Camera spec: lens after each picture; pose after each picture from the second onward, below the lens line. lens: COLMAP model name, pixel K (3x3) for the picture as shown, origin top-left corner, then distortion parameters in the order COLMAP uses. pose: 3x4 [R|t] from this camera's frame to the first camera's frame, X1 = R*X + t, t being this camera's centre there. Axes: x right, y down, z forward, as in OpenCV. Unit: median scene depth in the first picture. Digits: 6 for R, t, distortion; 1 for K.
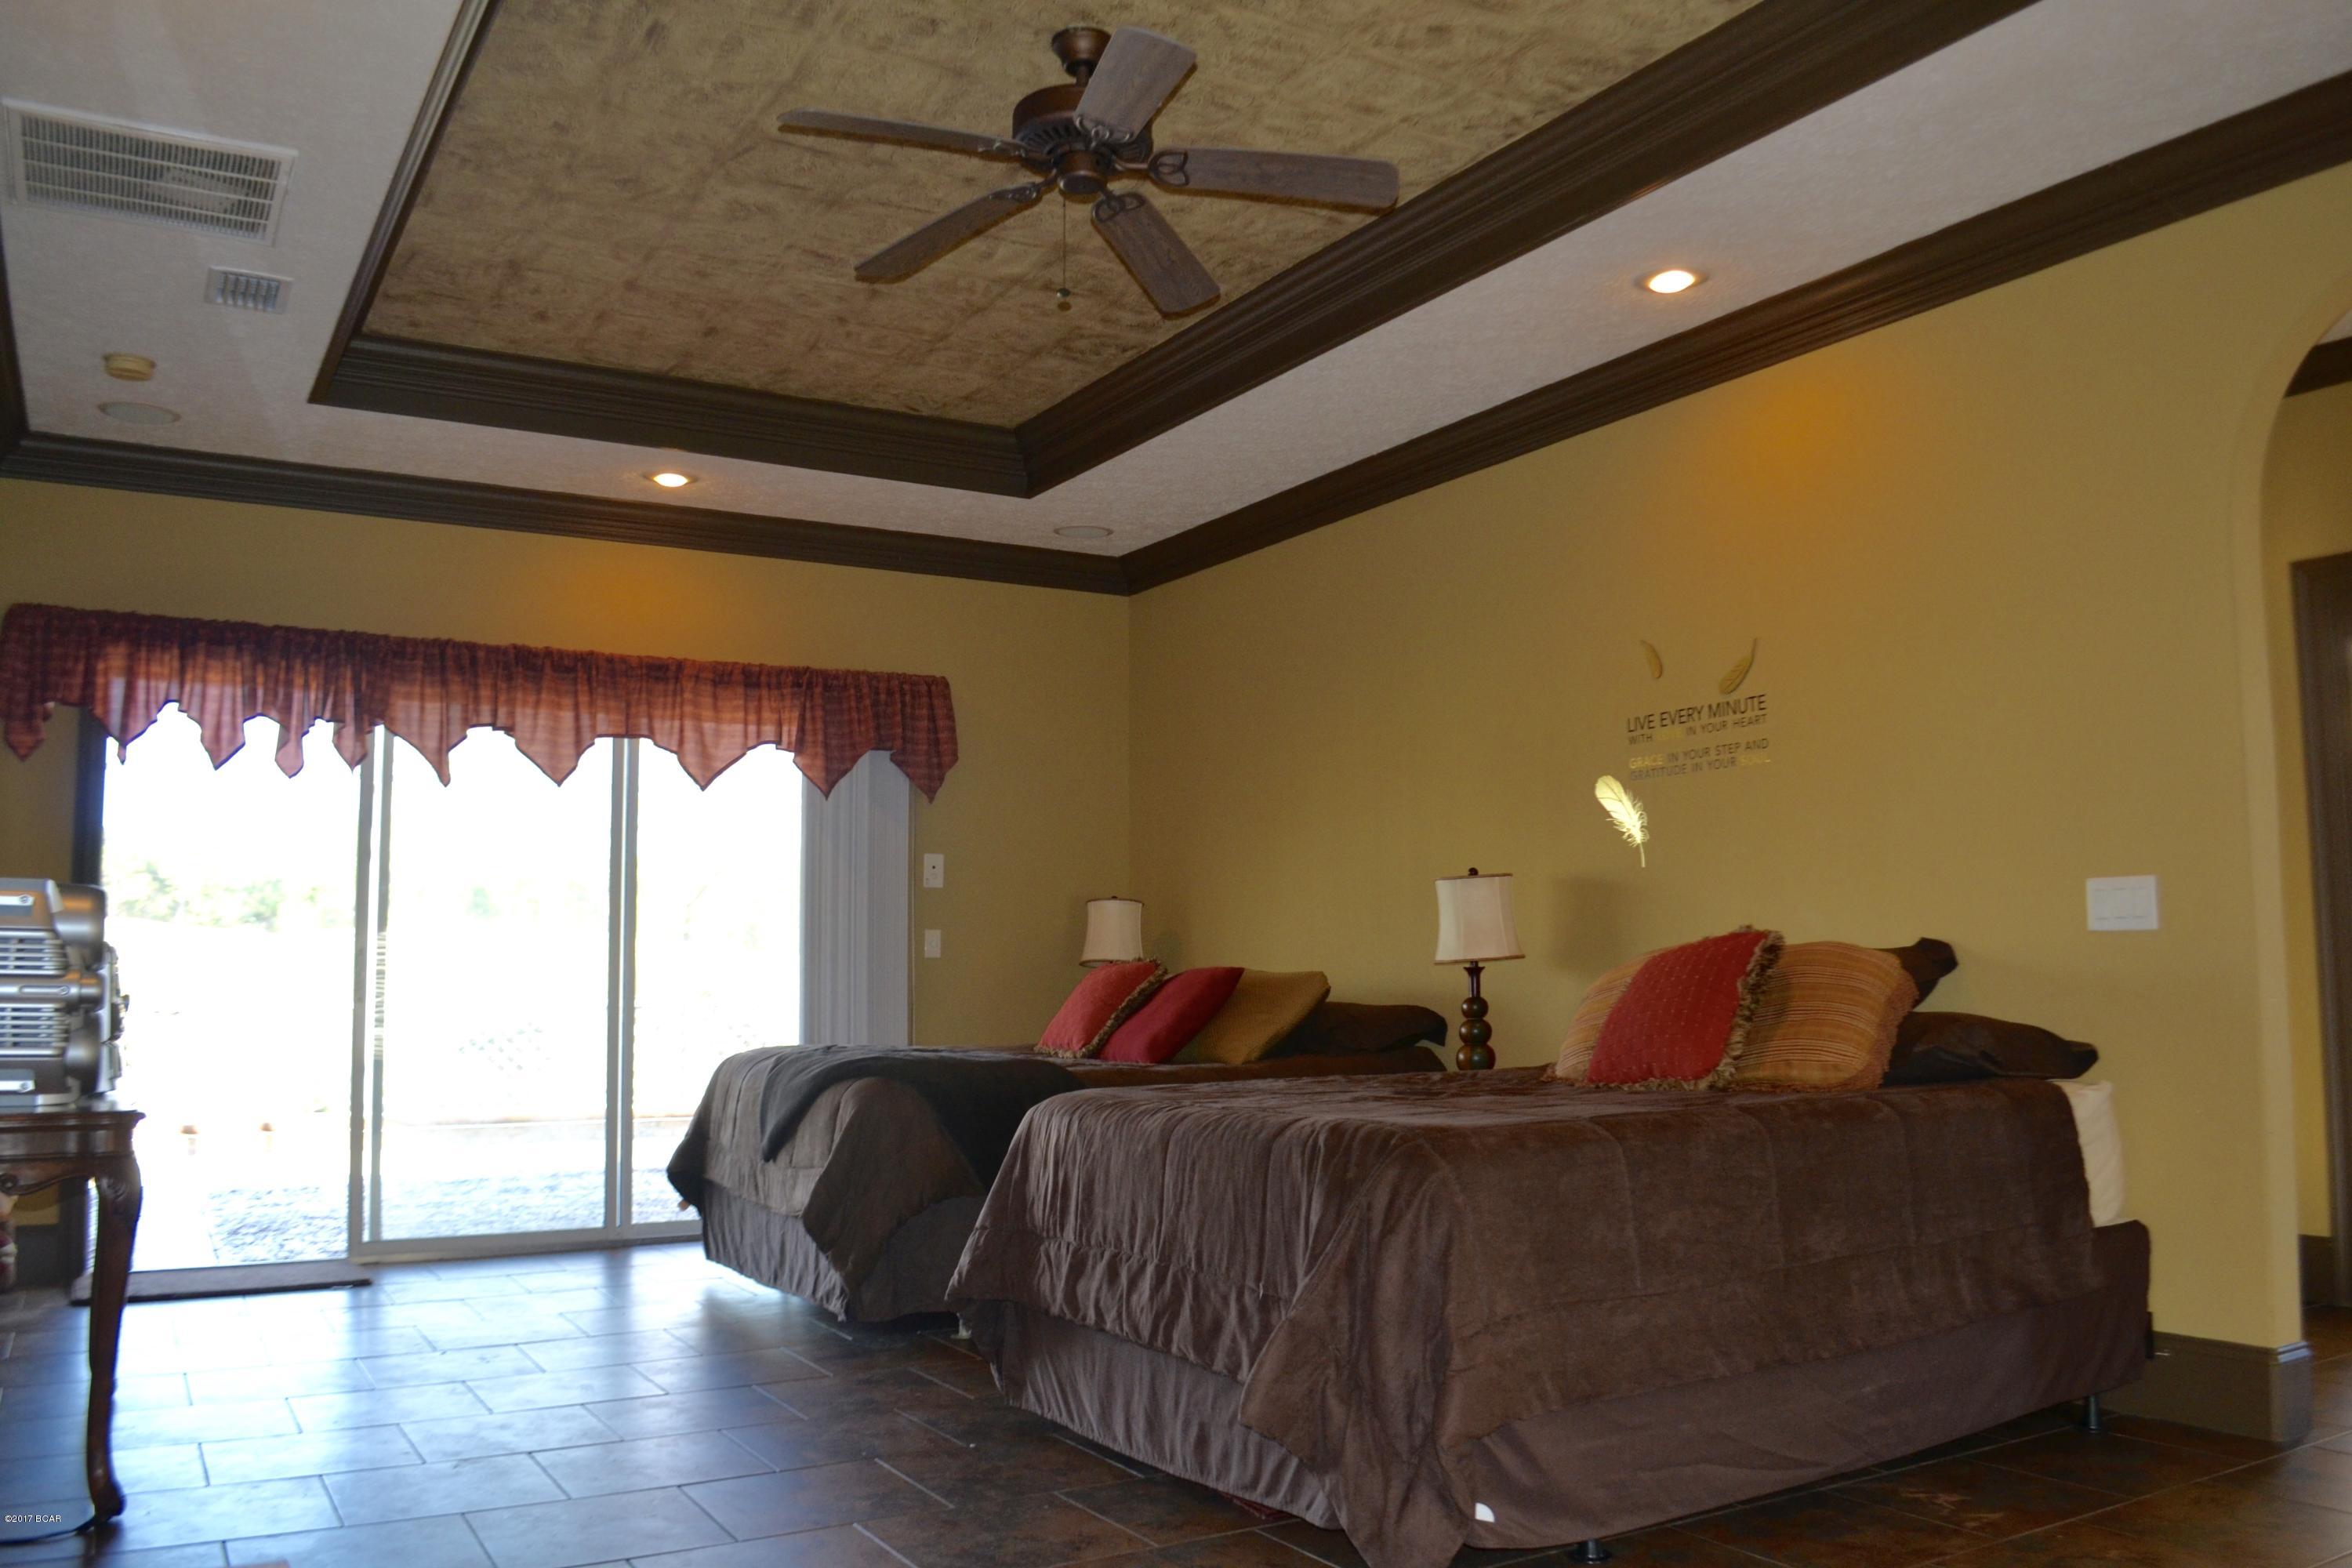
lens RADIAL K [[1882.1, 0, 1221.4], [0, 1882.1, 797.2], [0, 0, 1]] dist [-0.084876, 0.006183]
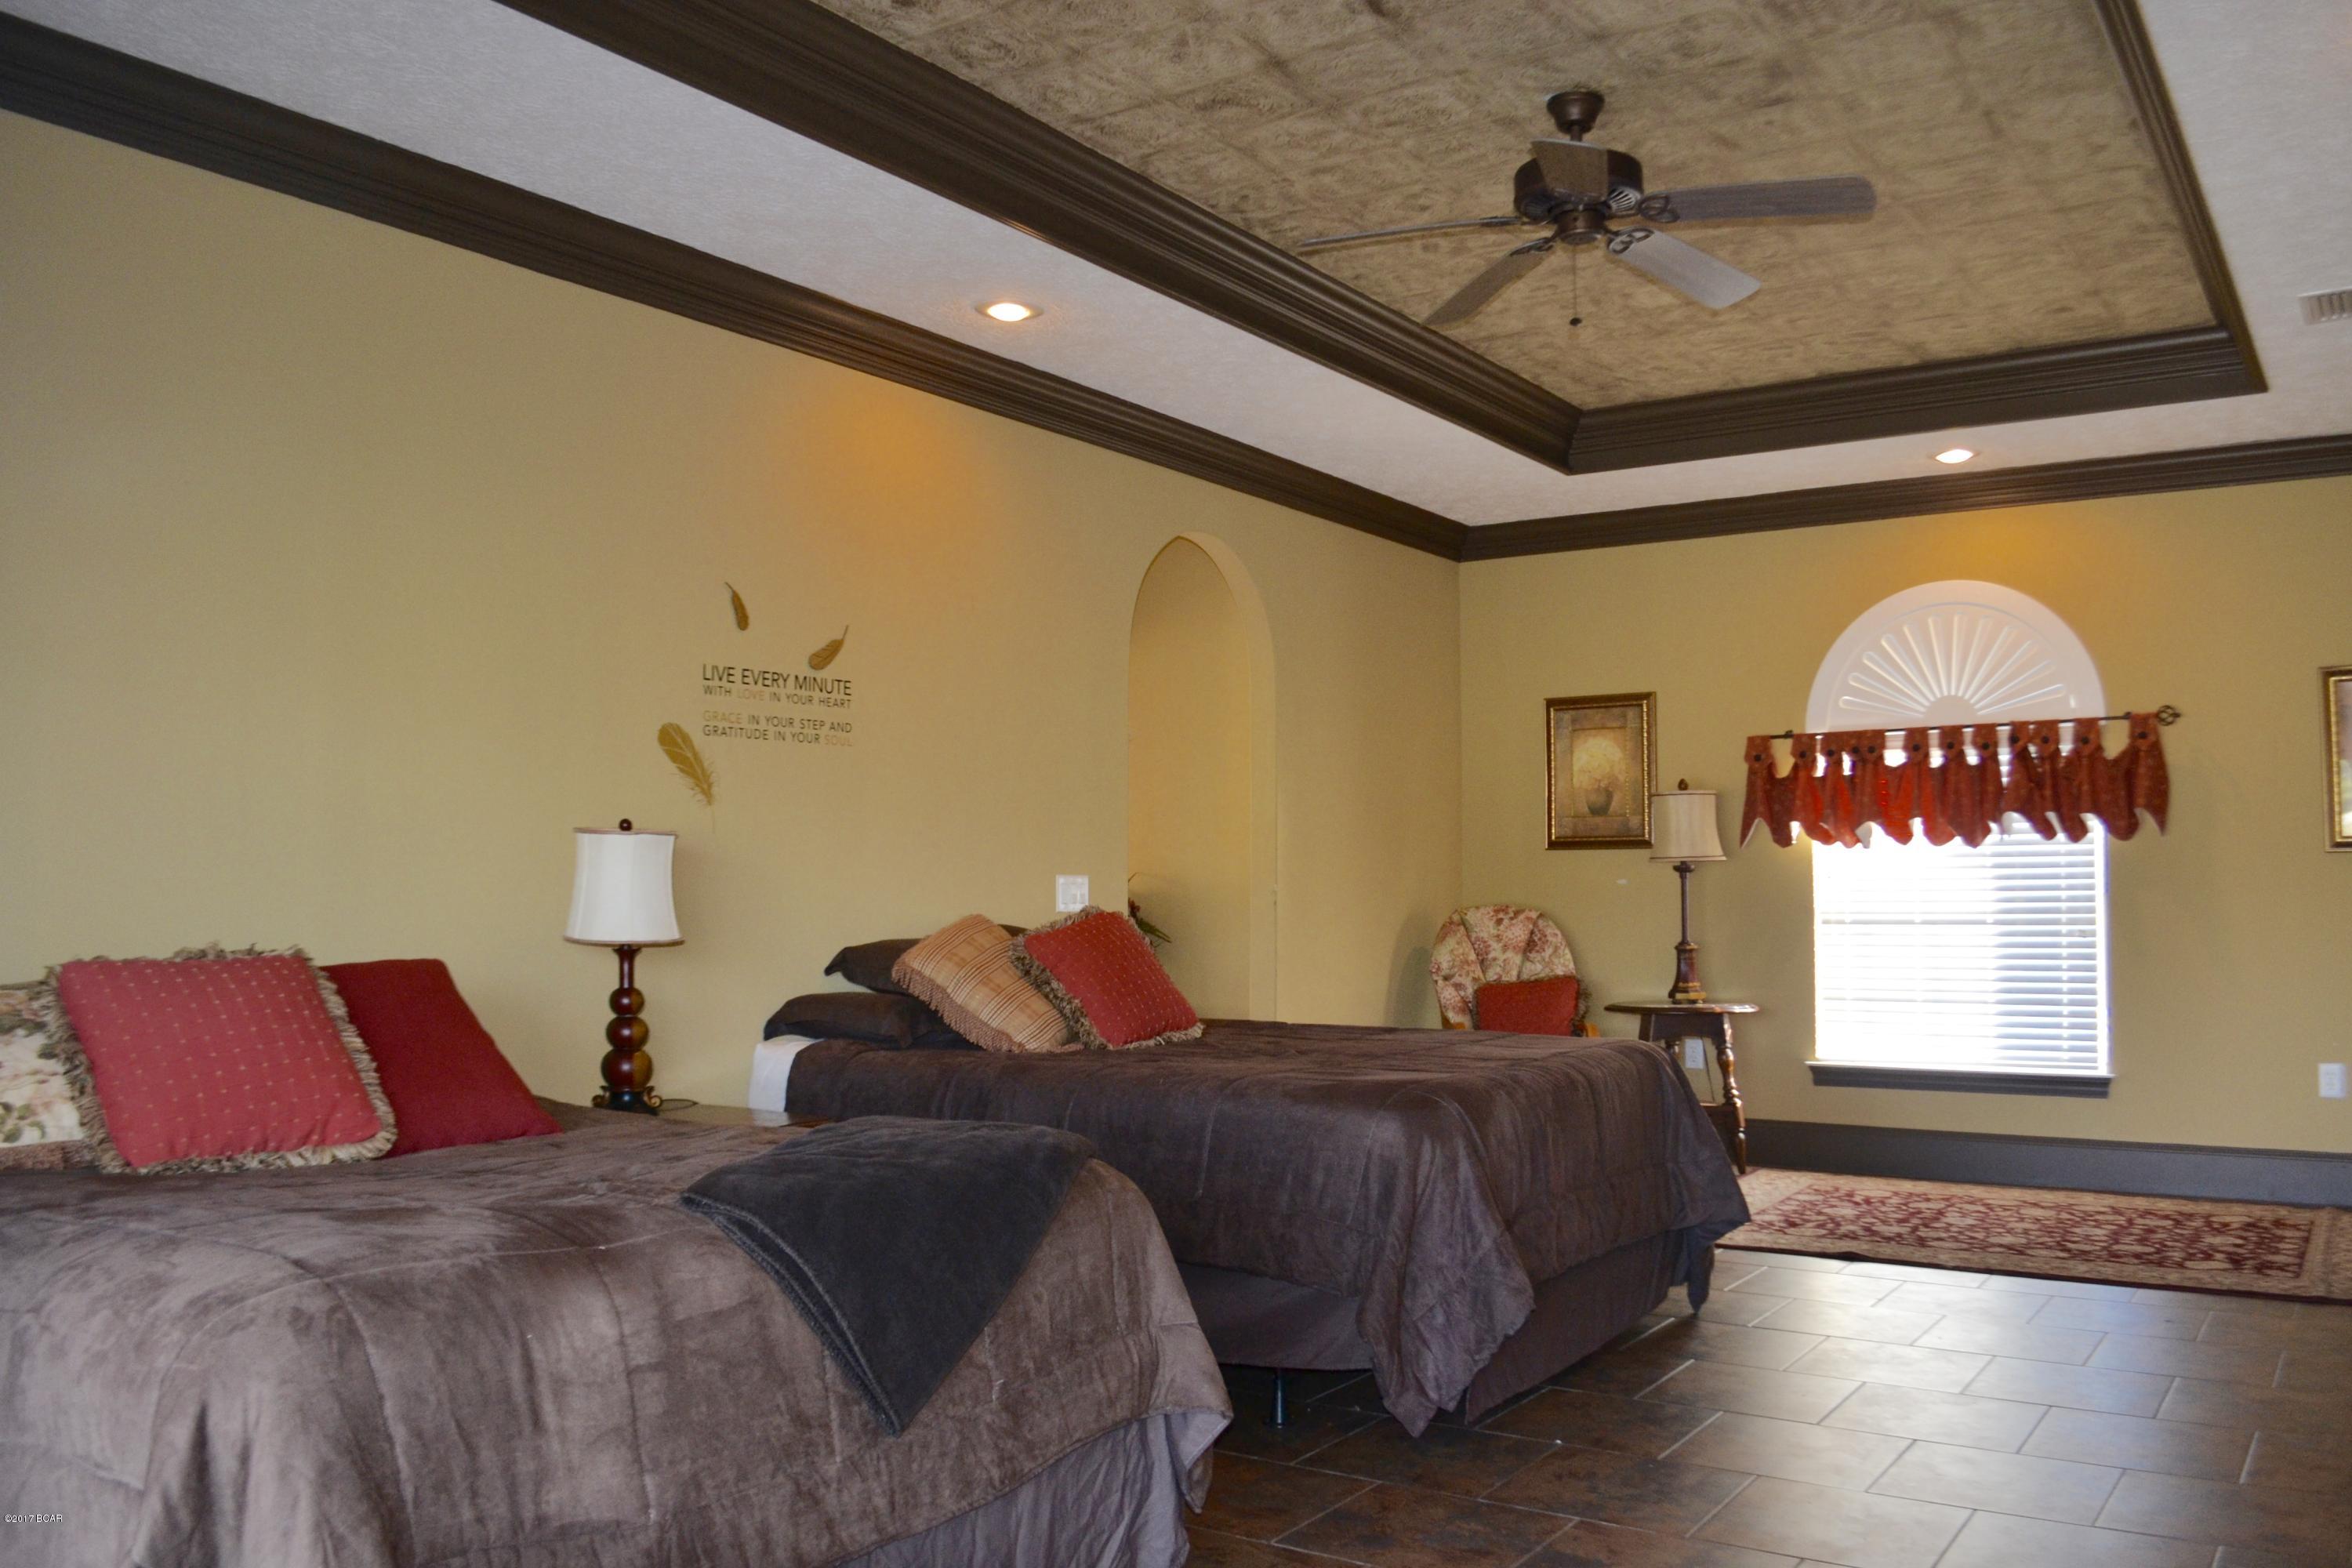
lens RADIAL K [[1882.1, 0, 1221.4], [0, 1882.1, 797.2], [0, 0, 1]] dist [-0.084876, 0.006183]
pose [[-0.441708, 0.058679, 0.895238, -0.710442], [-0.065790, 0.993054, -0.097551, 0.094775], [-0.894743, -0.101987, -0.434780, 1.219847]]
